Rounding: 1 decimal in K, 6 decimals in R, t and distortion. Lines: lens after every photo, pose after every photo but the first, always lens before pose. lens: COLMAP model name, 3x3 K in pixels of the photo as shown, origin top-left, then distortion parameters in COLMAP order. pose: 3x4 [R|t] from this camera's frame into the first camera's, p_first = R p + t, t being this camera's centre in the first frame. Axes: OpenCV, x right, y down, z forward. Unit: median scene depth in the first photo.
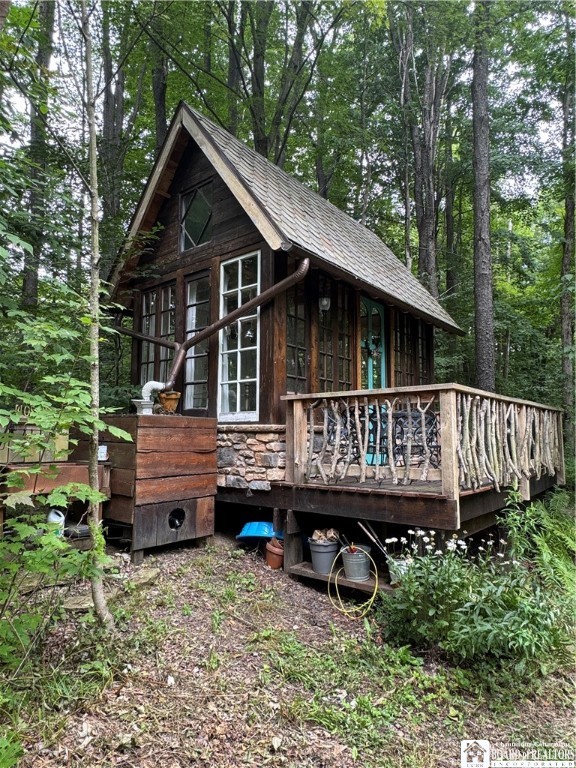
lens RADIAL K [[470.8, 0, 288.4], [0, 470.8, 385.2], [0, 0, 1]] dist [-0.009371, -0.002318]
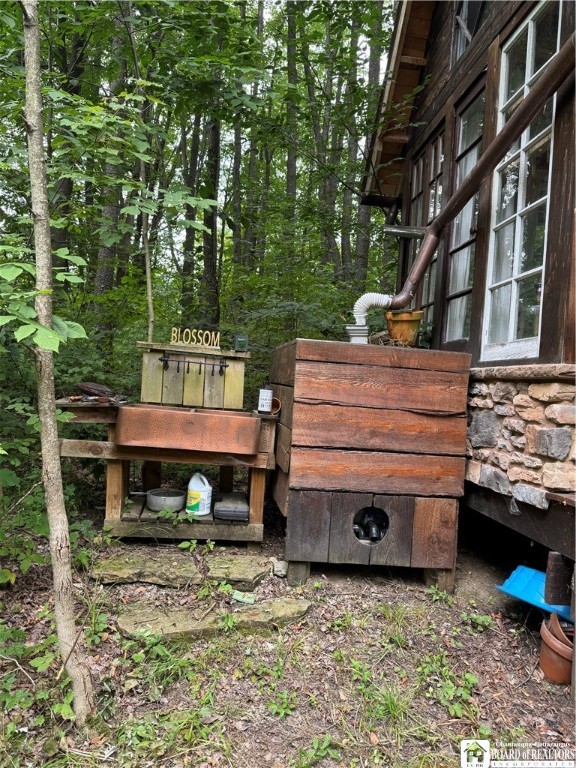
lens RADIAL K [[556.0, 0, 286.8], [0, 556.0, 384.4], [0, 0, 1]] dist [0.032838, -0.013836]
pose [[0.718387, 0.045345, -0.694164, 0.144543], [0.000357, 0.997849, 0.065552, 0.067160], [0.695644, -0.047339, 0.716826, 0.434240]]
